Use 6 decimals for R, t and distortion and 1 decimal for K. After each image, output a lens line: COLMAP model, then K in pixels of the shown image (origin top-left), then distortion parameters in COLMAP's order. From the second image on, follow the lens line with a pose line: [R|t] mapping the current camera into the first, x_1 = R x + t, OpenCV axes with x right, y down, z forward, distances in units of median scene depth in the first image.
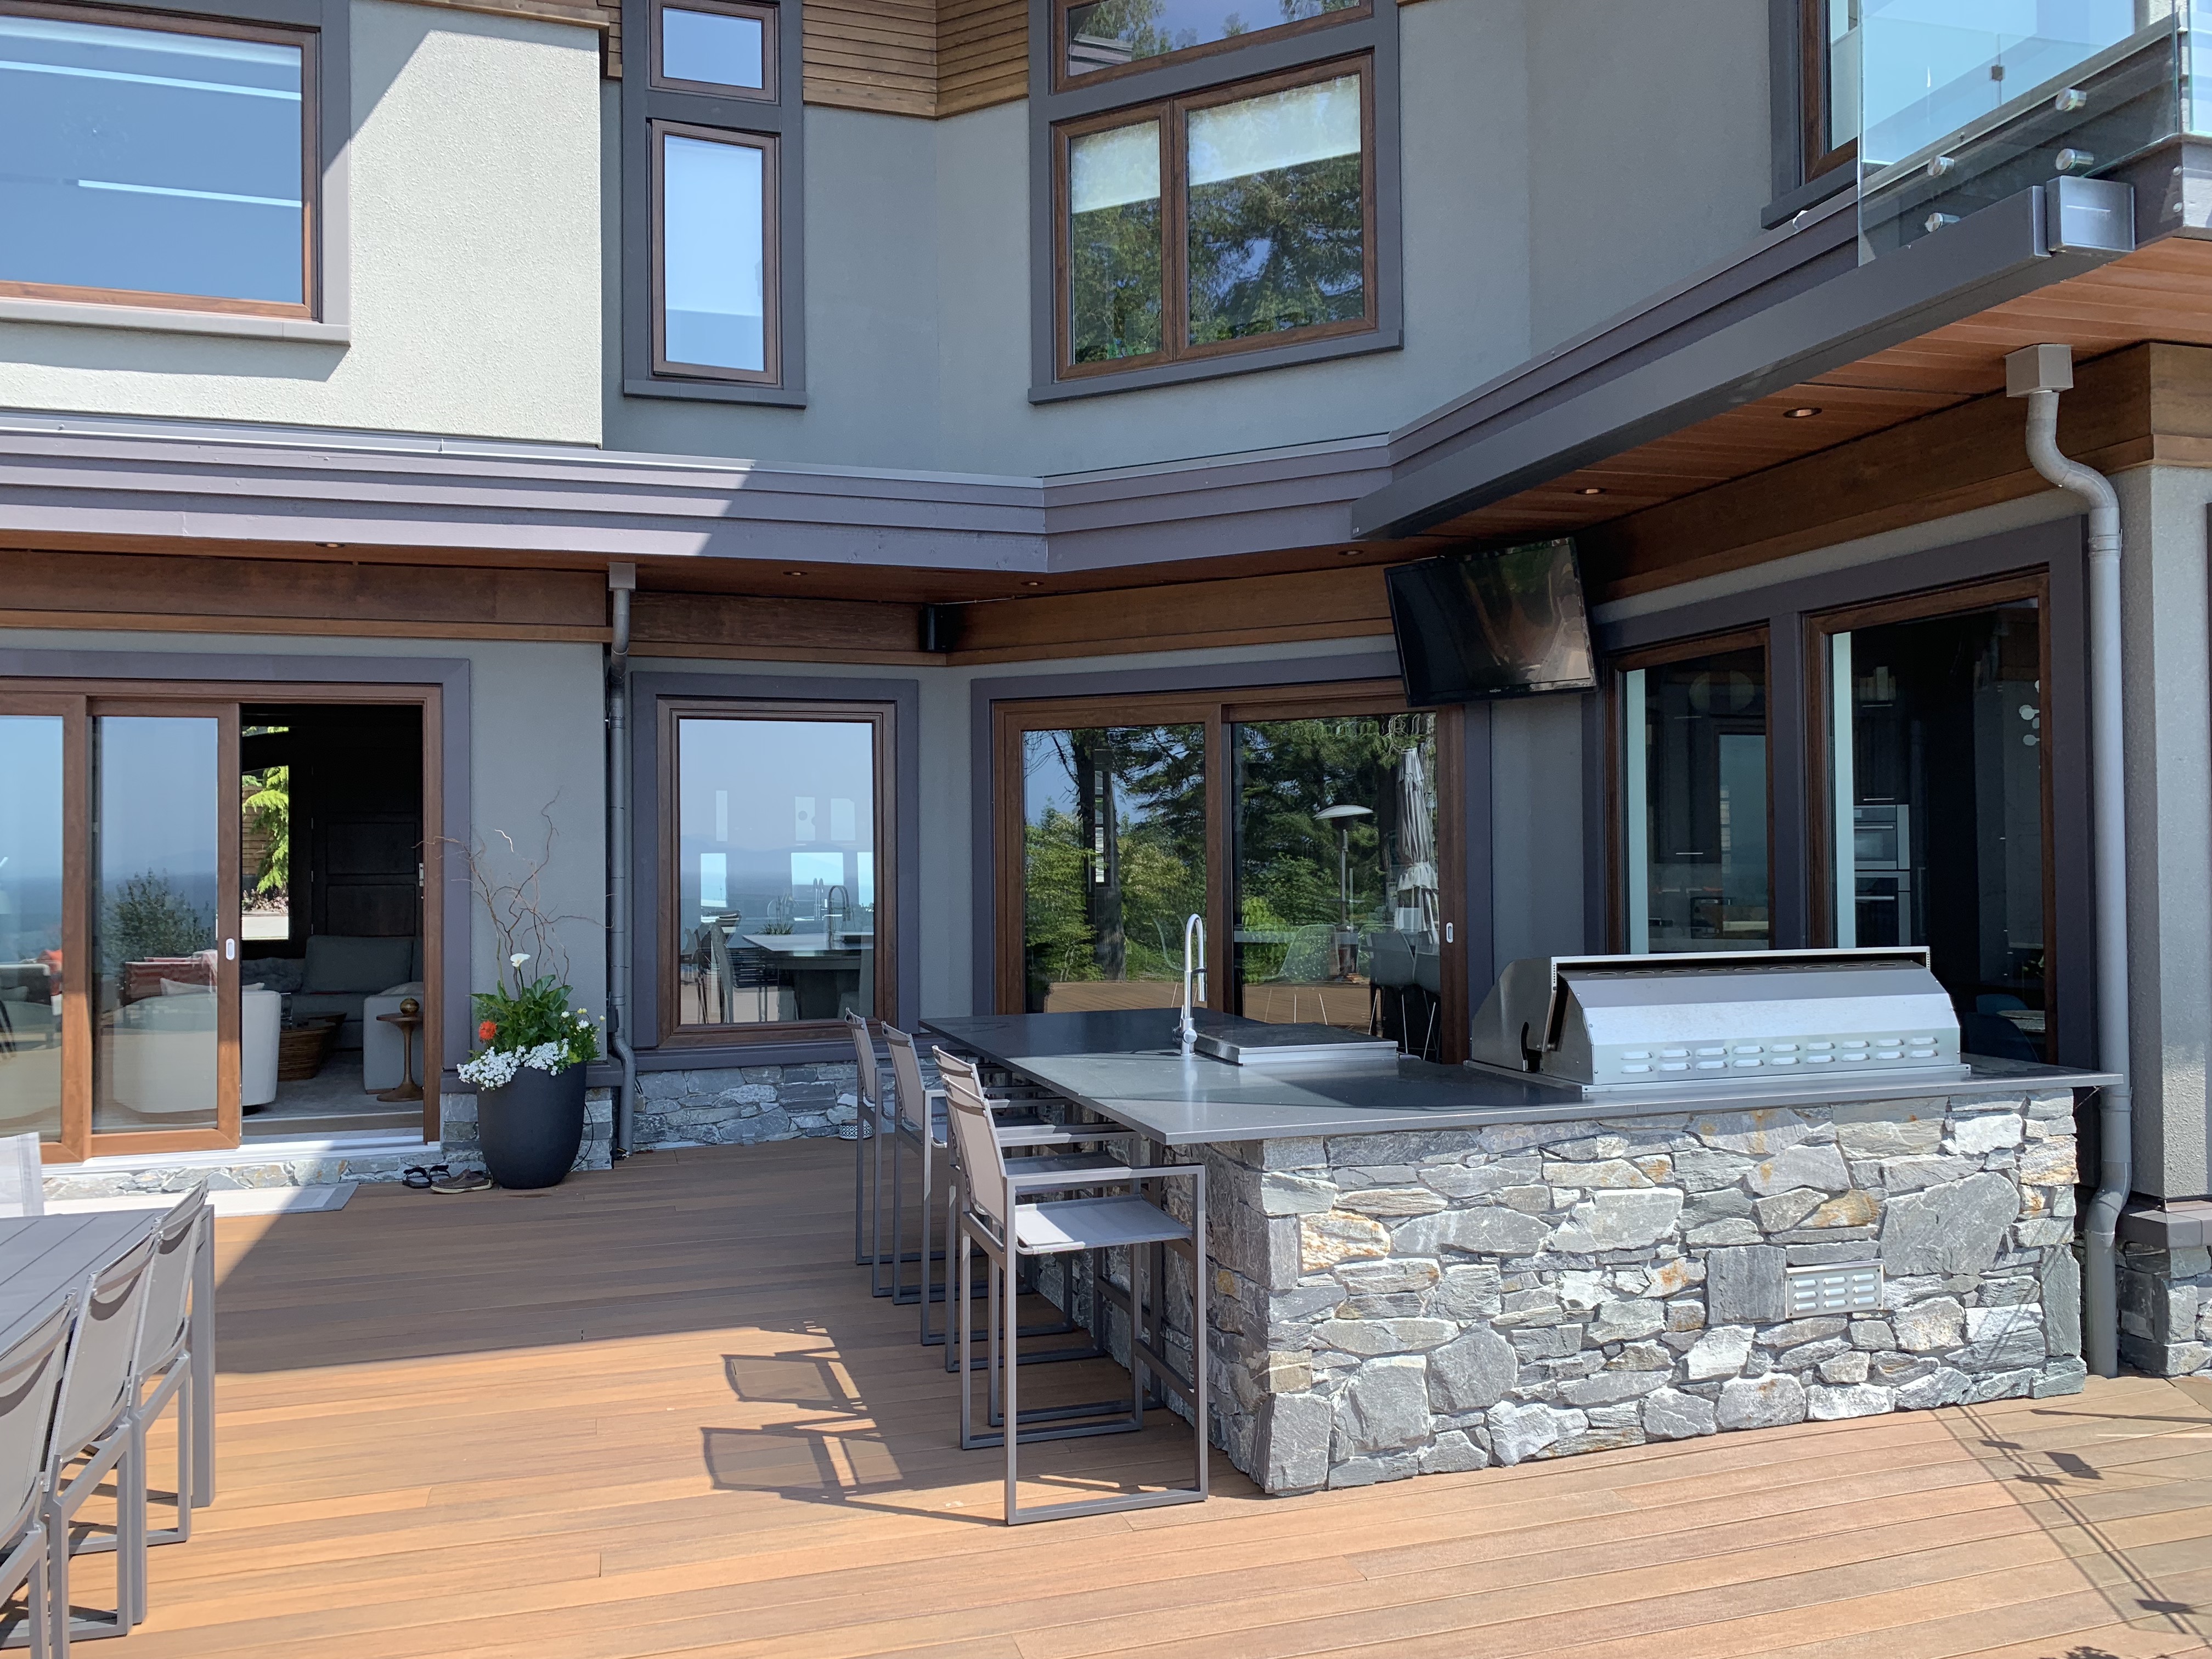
lens RADIAL K [[1697.5, 0, 1117.4], [0, 1697.5, 839.5], [0, 0, 1]] dist [0.026656, -0.031524]
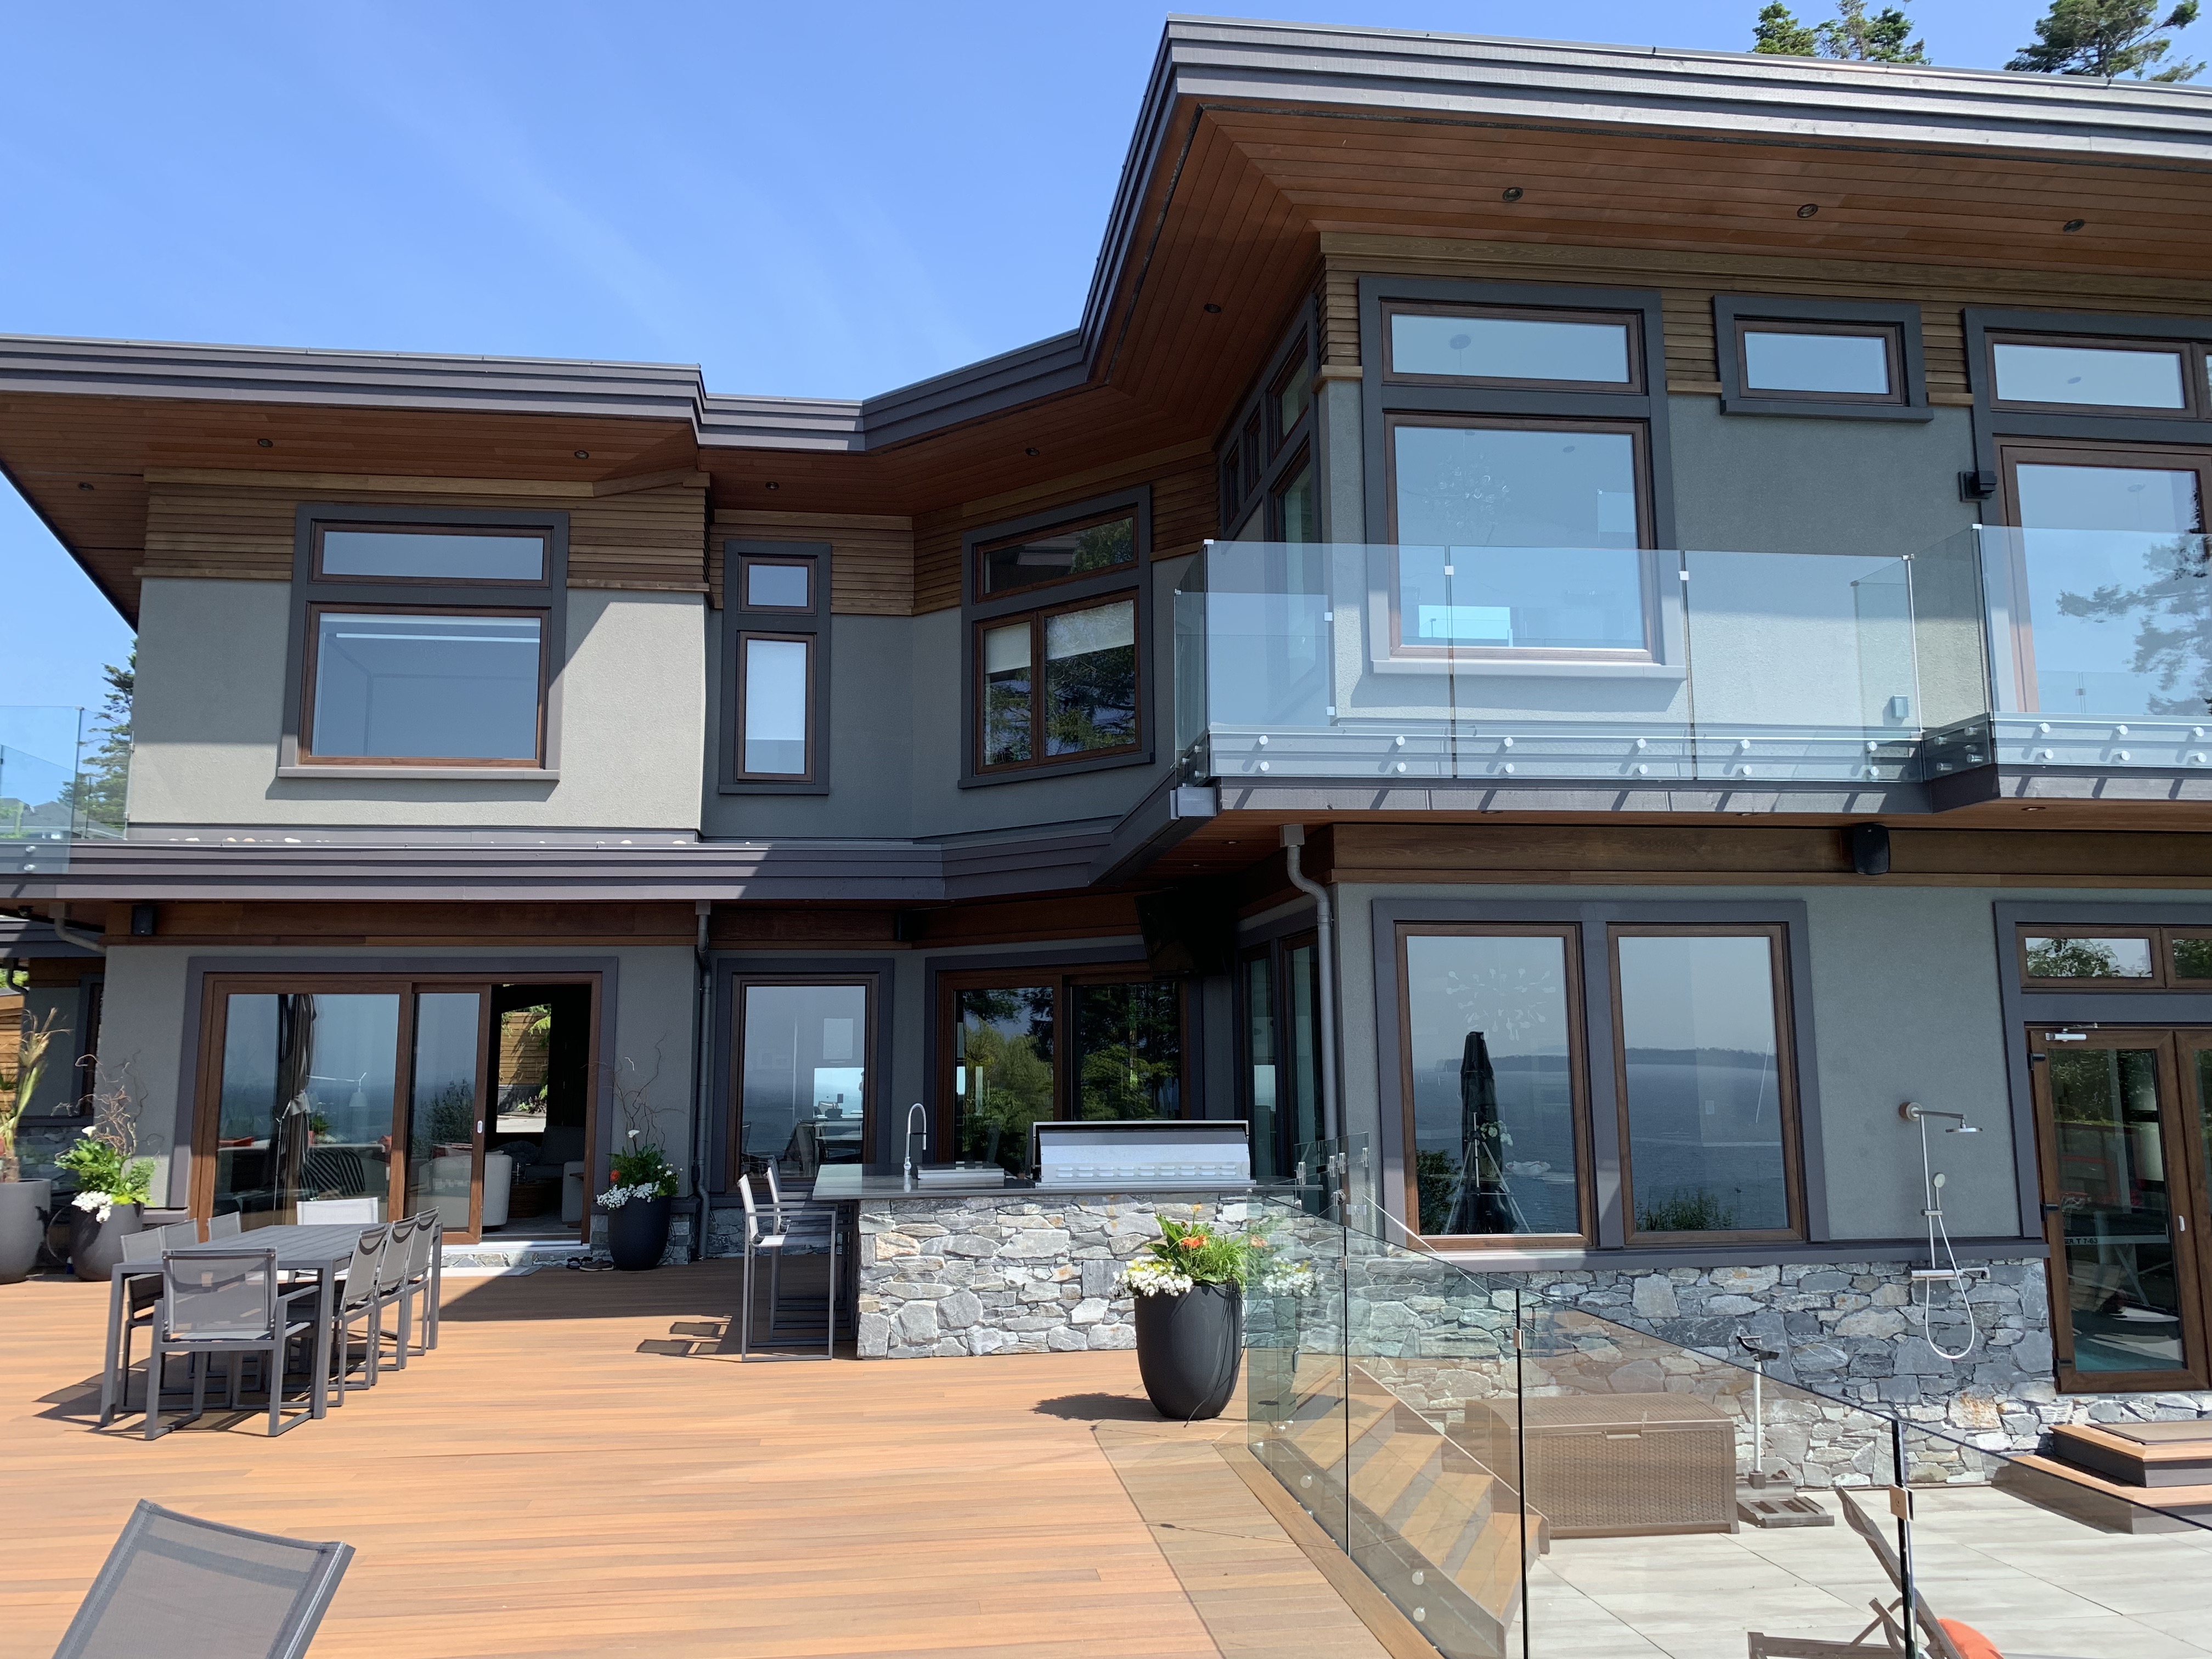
lens RADIAL K [[1697.5, 0, 1097.1], [0, 1697.5, 821.0], [0, 0, 1]] dist [0.026656, -0.031524]
pose [[0.985228, -0.023555, -0.169623, 0.400761], [0.000473, 0.990866, -0.134852, -0.010181], [0.171250, 0.132779, 0.976239, -0.627339]]
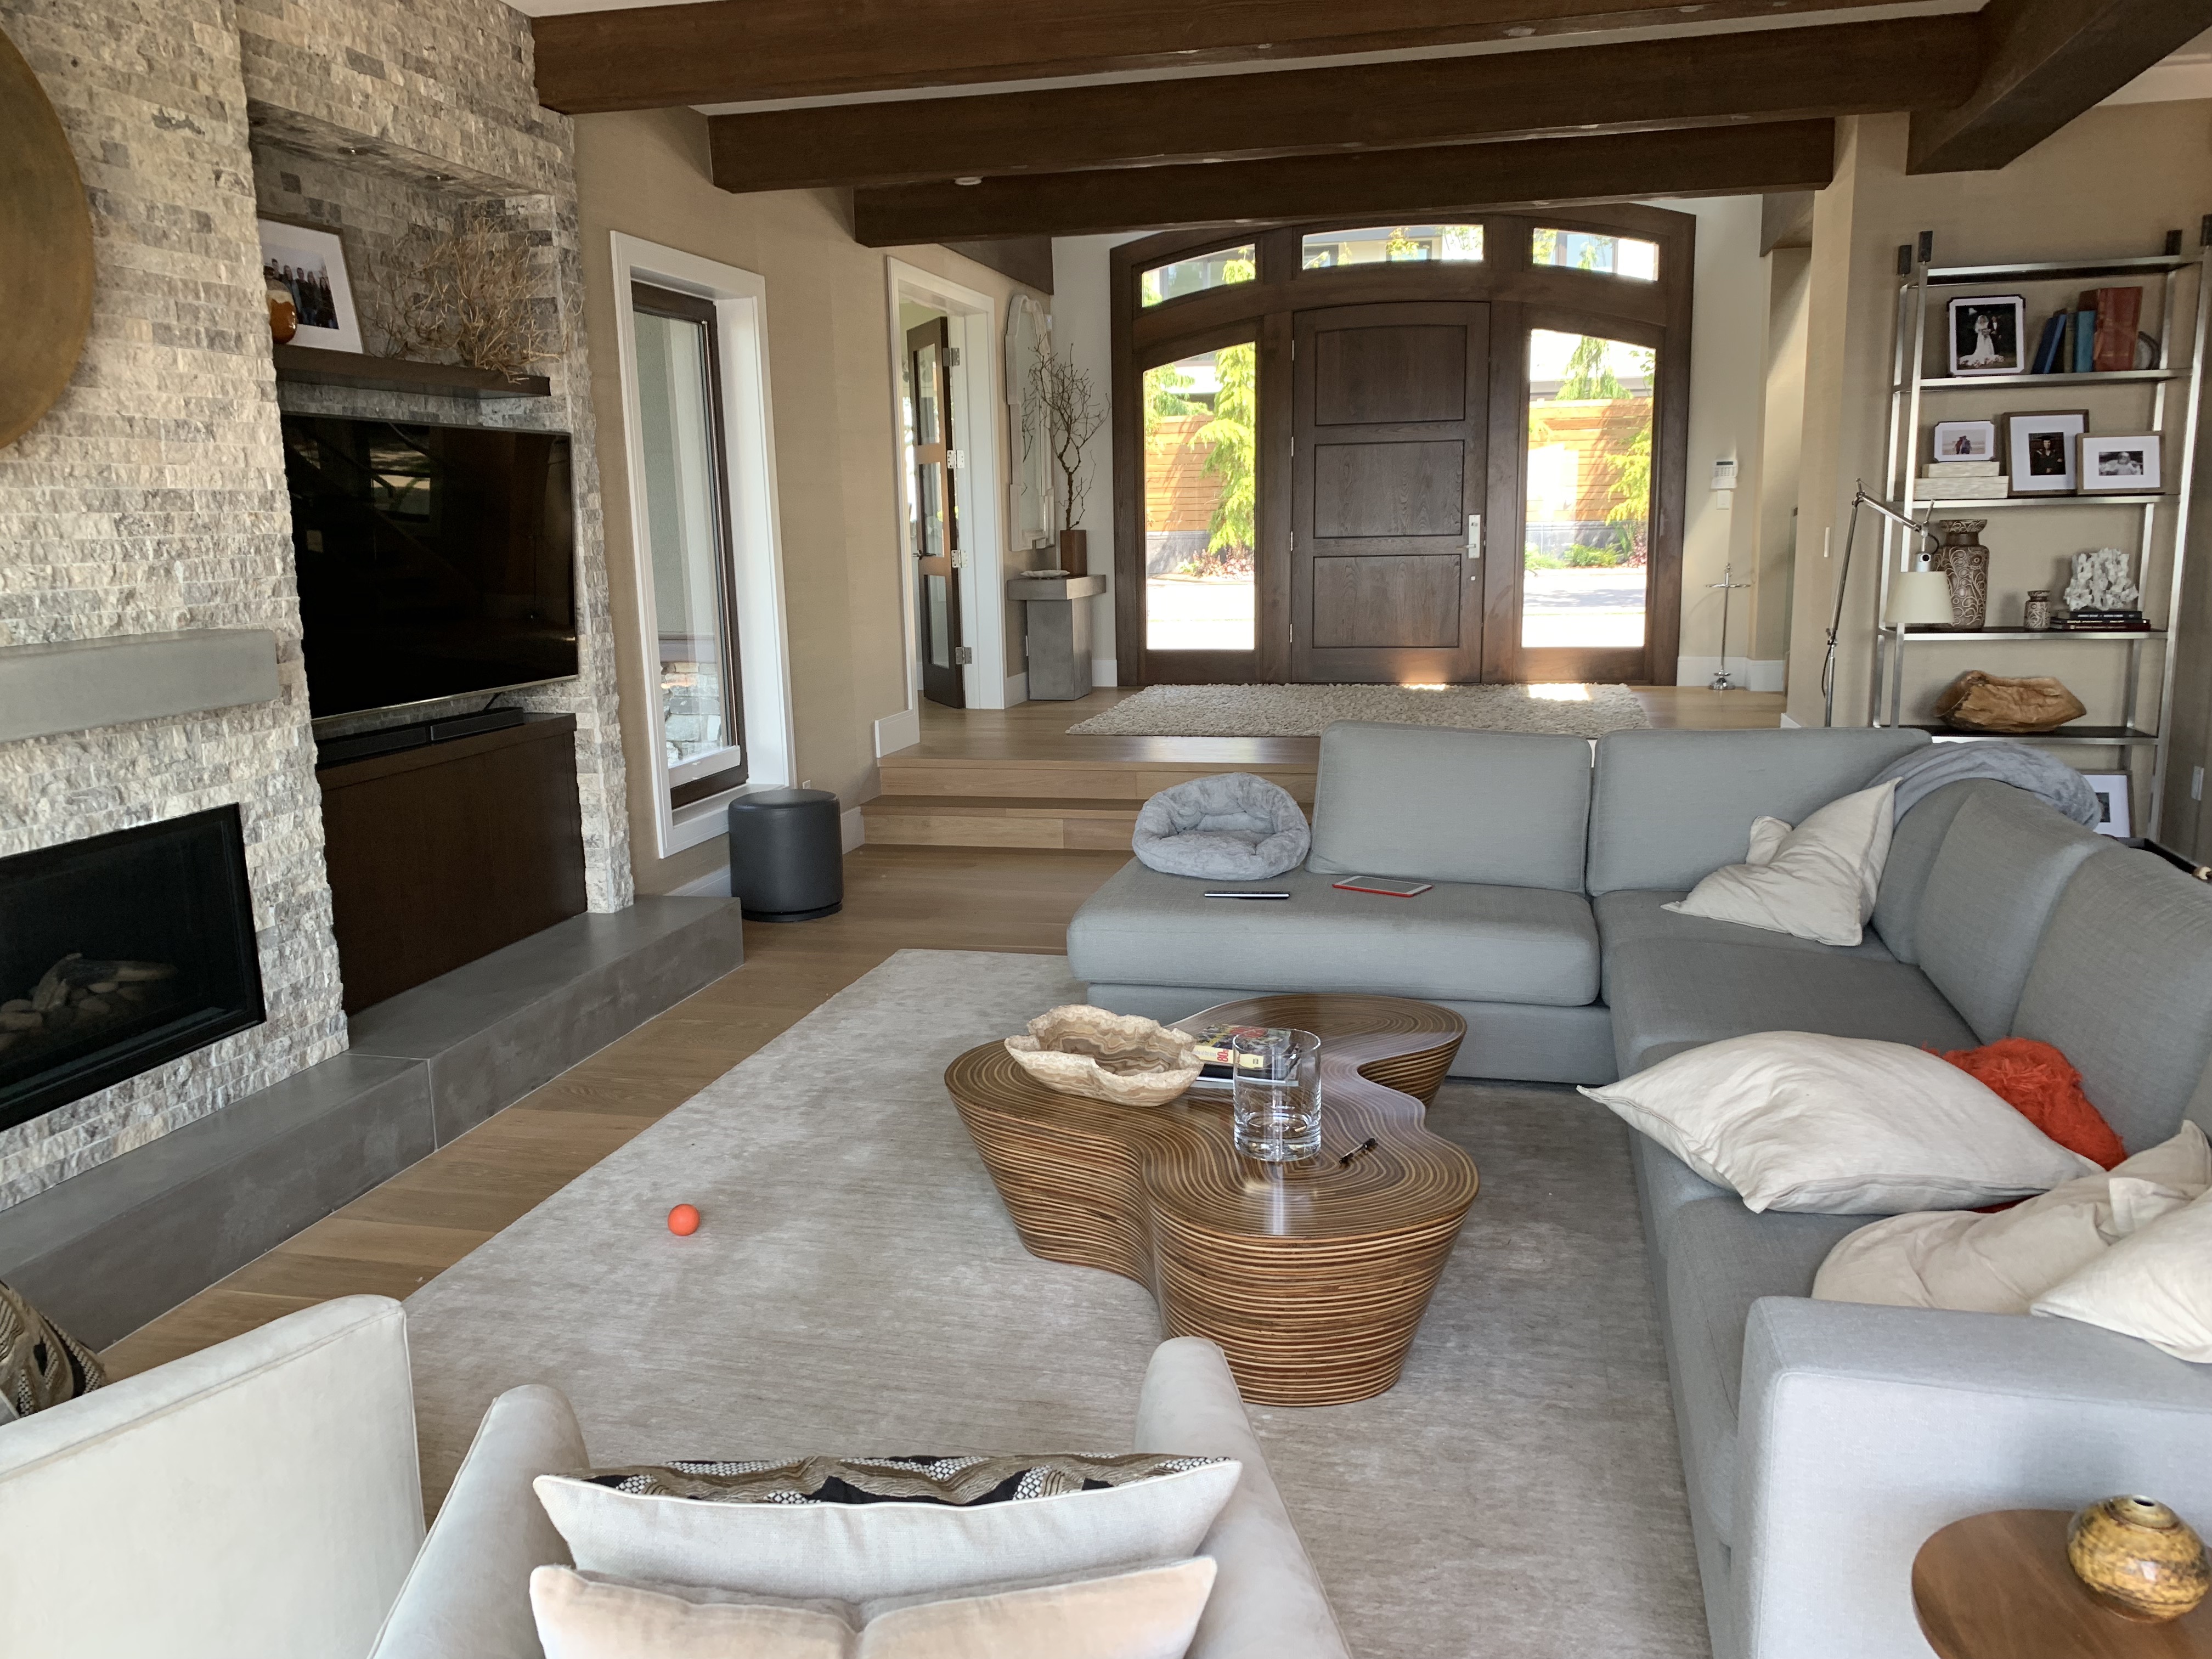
lens RADIAL K [[1697.5, 0, 1104.7], [0, 1697.5, 831.7], [0, 0, 1]] dist [0.026656, -0.031524]
pose [[0.863113, 0.082295, -0.498260, -0.228581], [0.018437, 0.980840, 0.193938, 0.005488], [0.504674, -0.176577, 0.845059, 0.460055]]
